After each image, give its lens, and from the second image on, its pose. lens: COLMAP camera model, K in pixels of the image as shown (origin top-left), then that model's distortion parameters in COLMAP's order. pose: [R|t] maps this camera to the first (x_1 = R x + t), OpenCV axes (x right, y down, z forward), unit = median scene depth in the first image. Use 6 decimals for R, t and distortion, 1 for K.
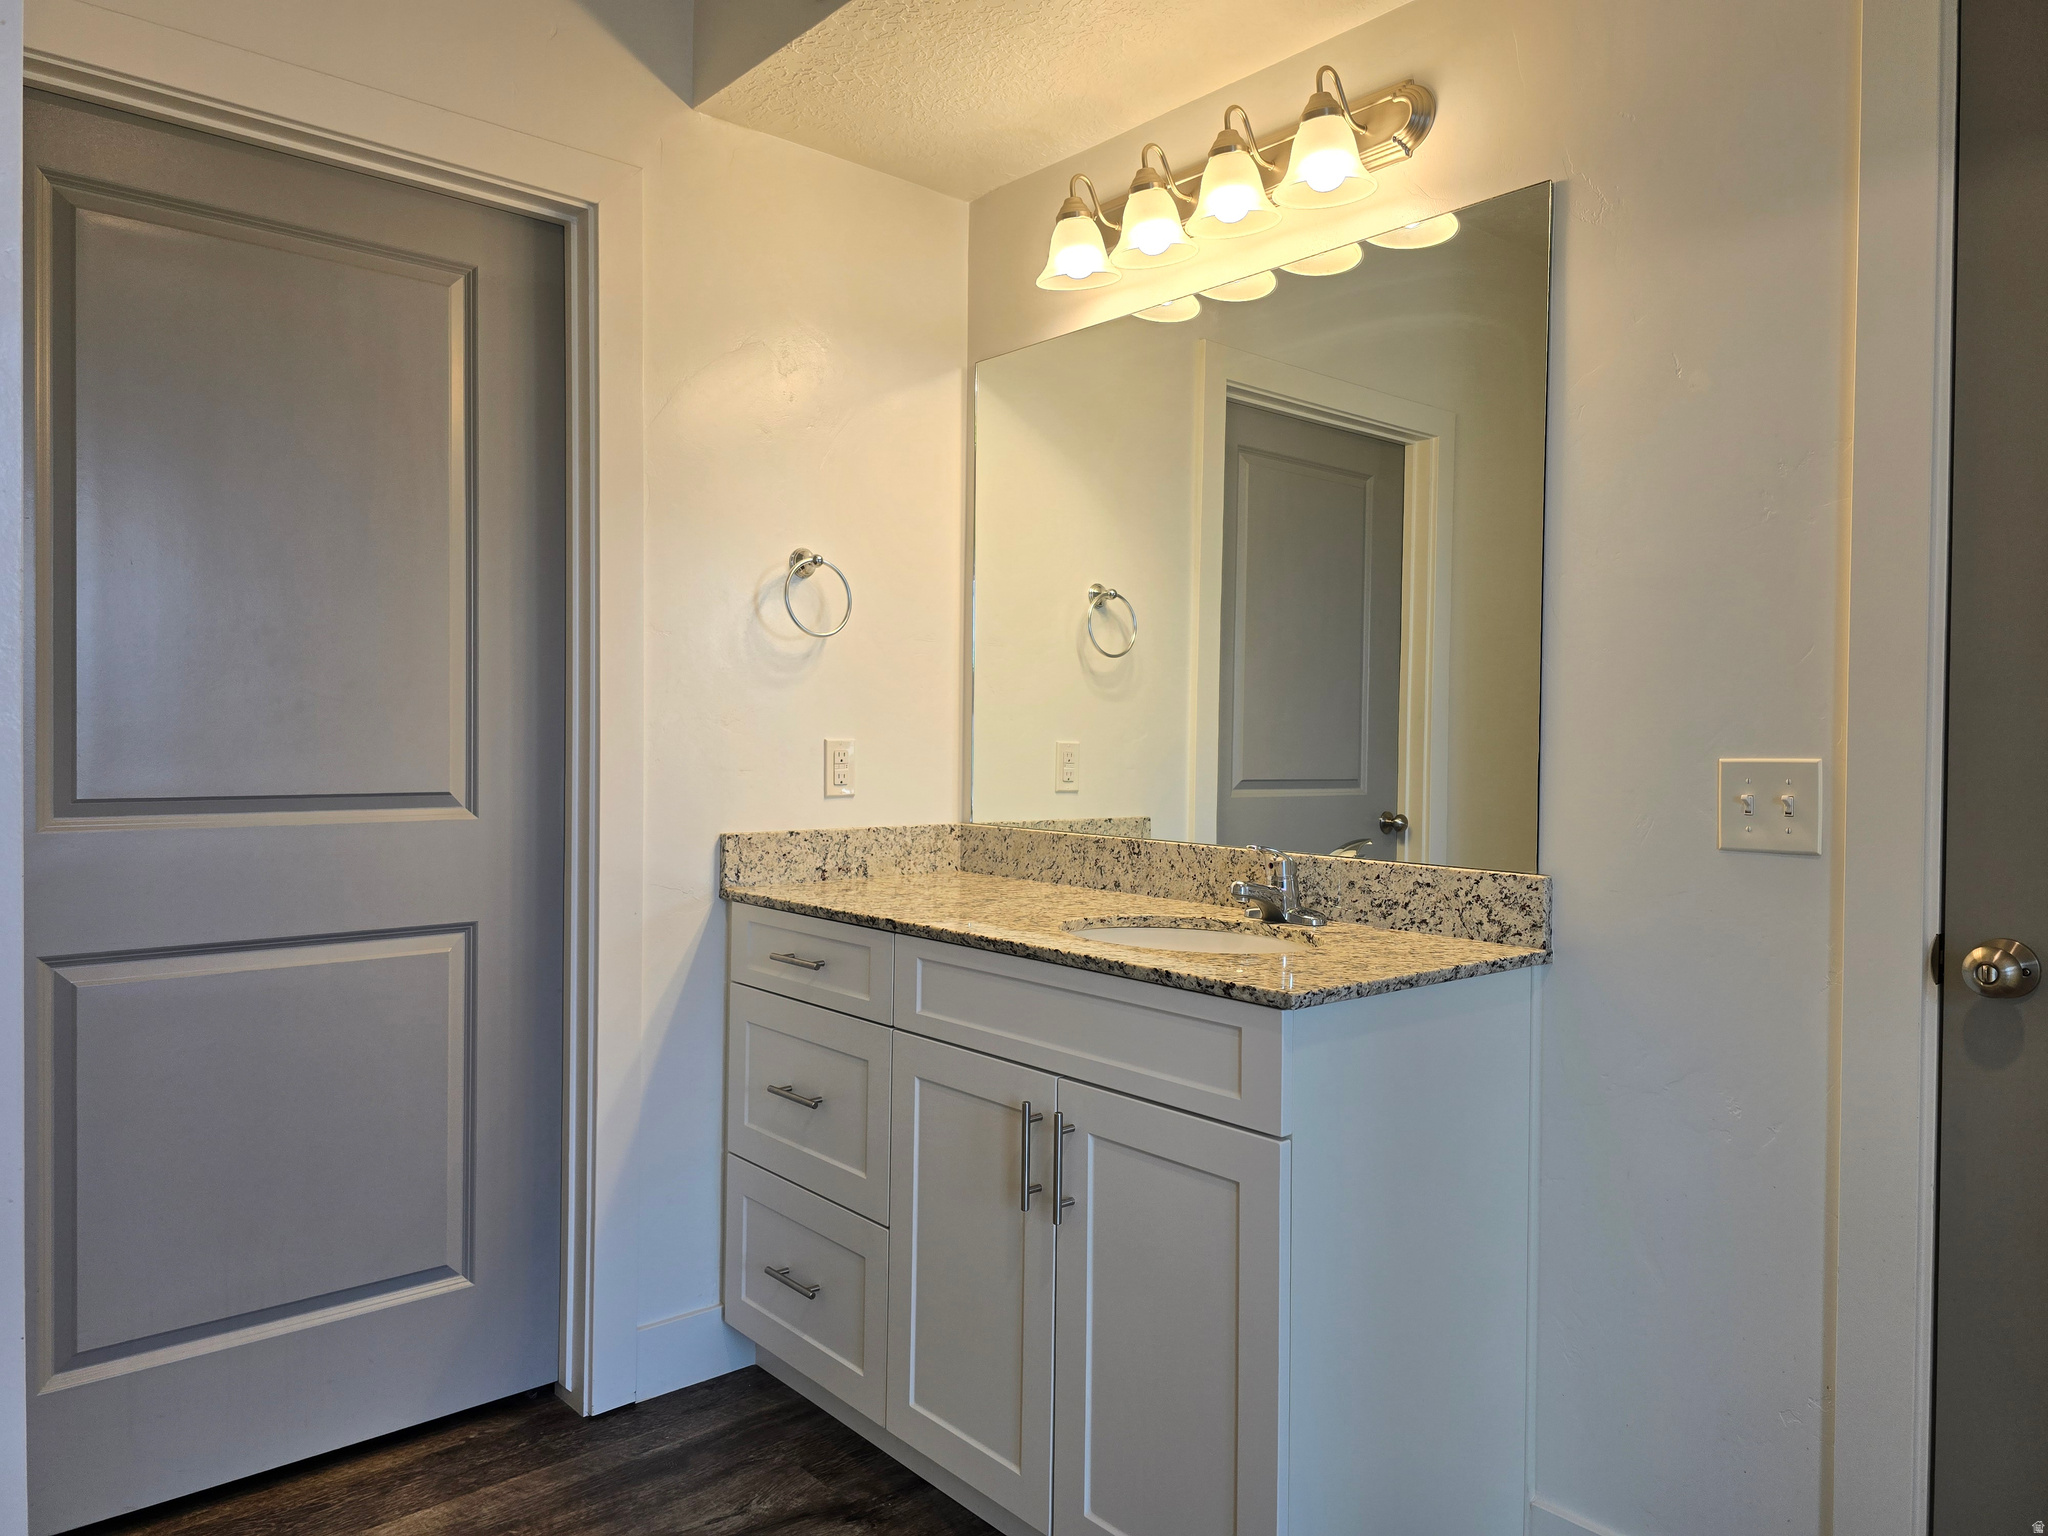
lens RADIAL K [[1365.8, 0, 1039.8], [0, 1365.8, 754.4], [0, 0, 1]] dist [0.070087, -0.063899]
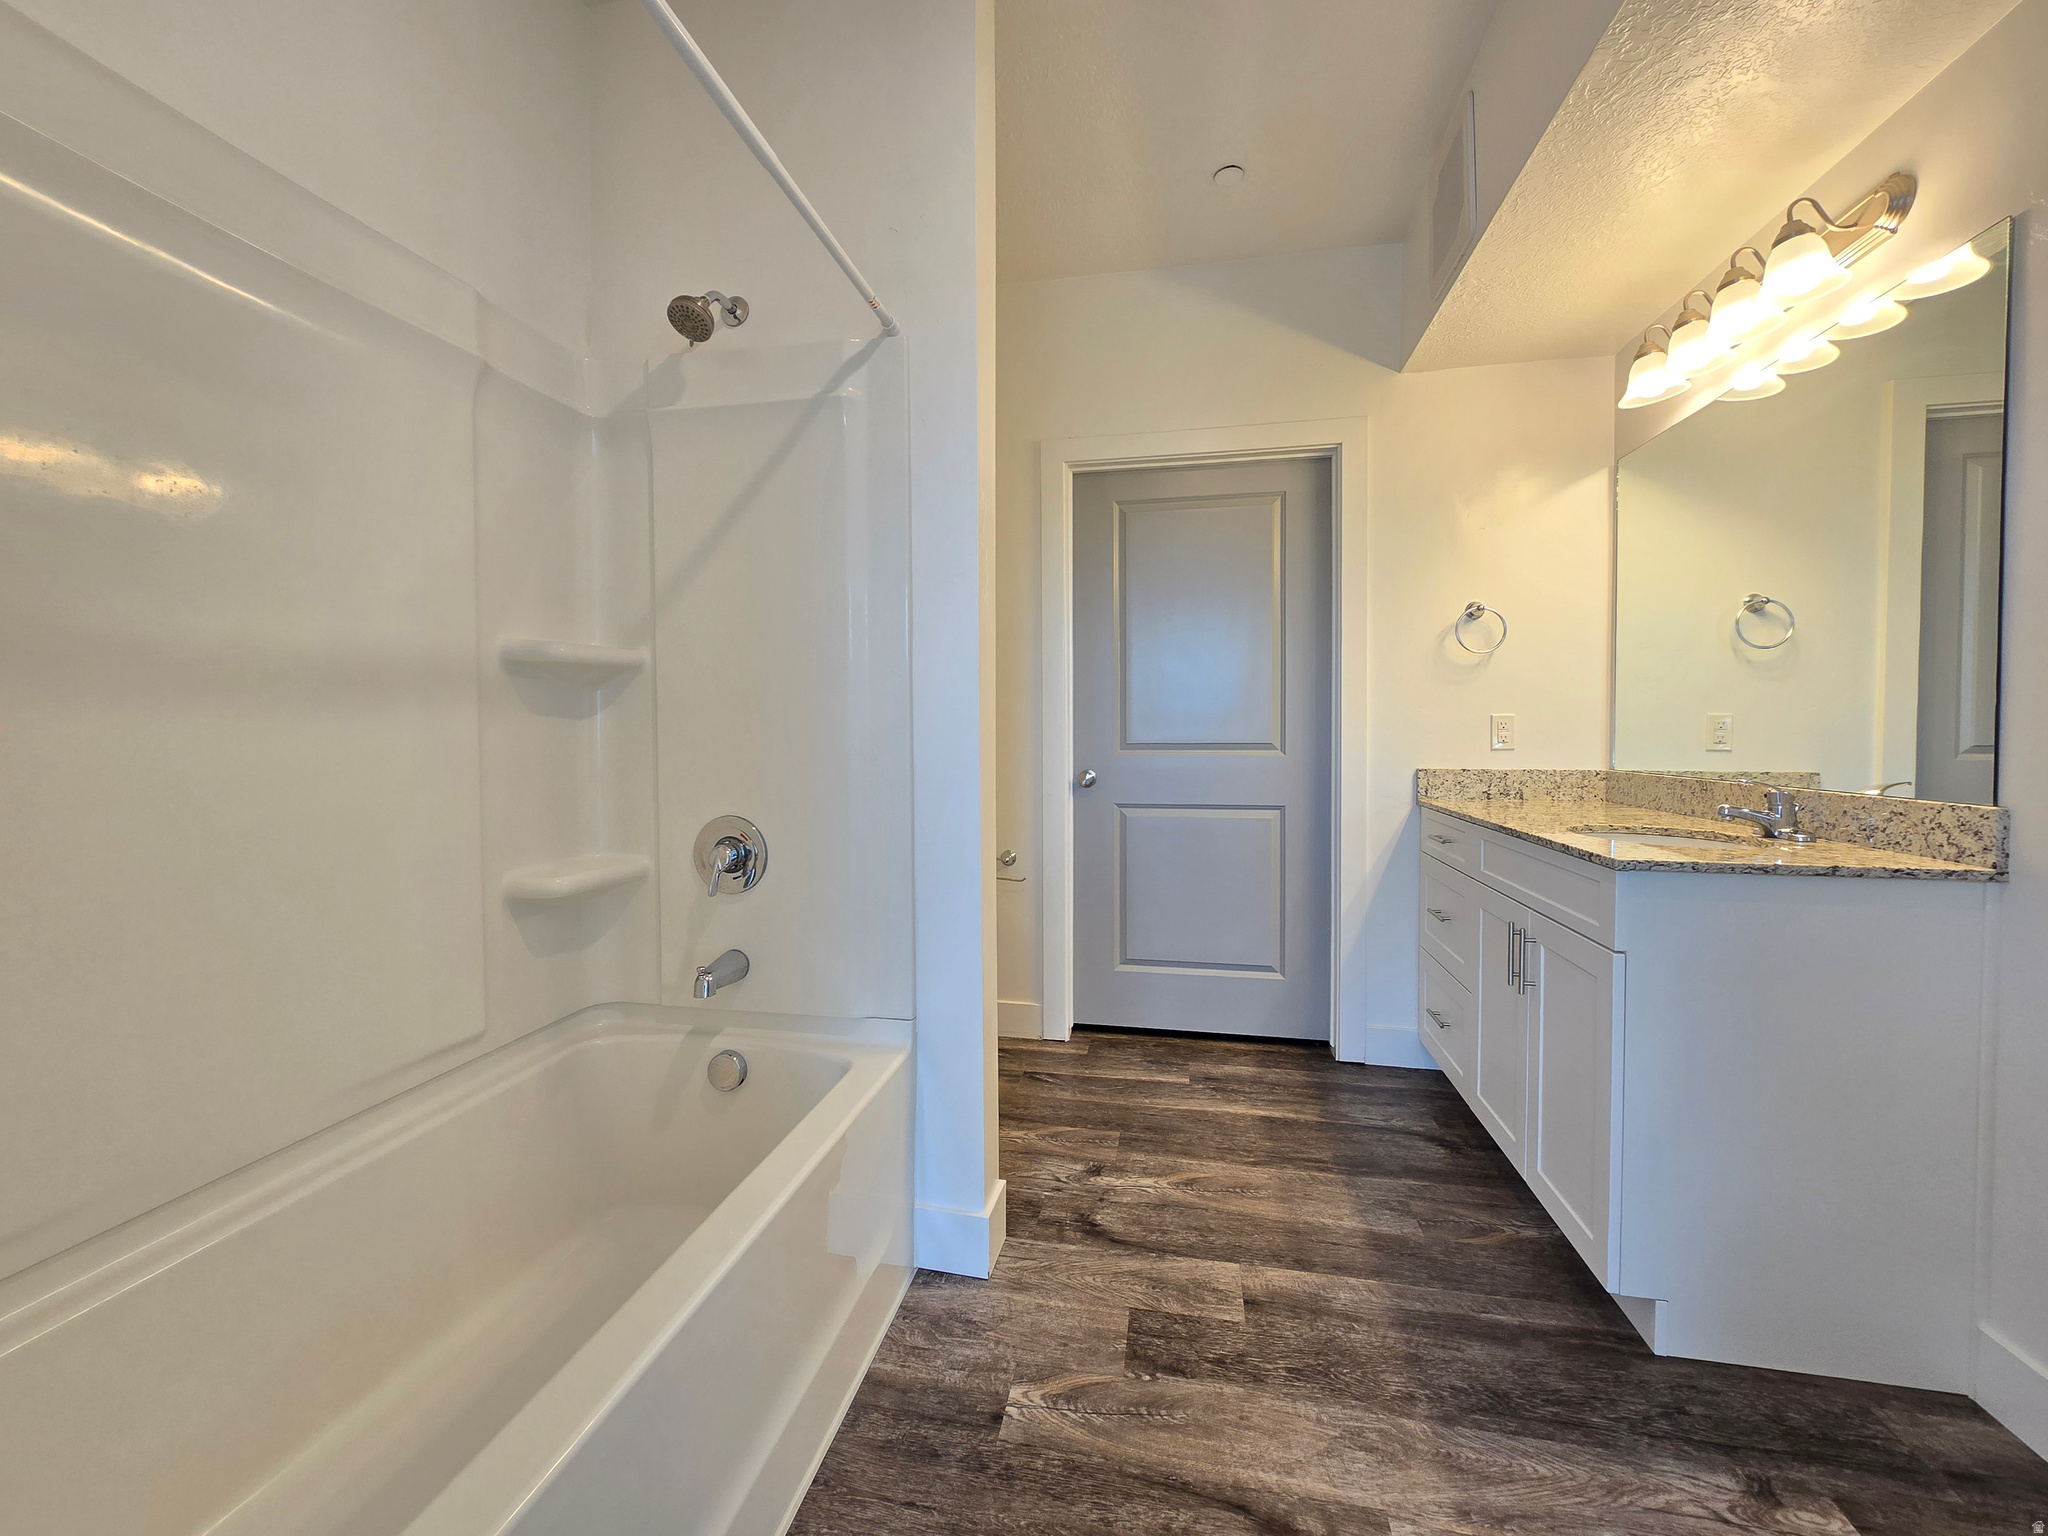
lens RADIAL K [[839.1, 0, 1026.3], [0, 839.1, 748.1], [0, 0, 1]] dist [0.001670, -0.001732]
pose [[0.612280, 0.004249, -0.790630, 0.349269], [-0.000608, 0.999988, 0.004903, 0.028298], [0.790641, -0.002521, 0.612275, -0.079444]]
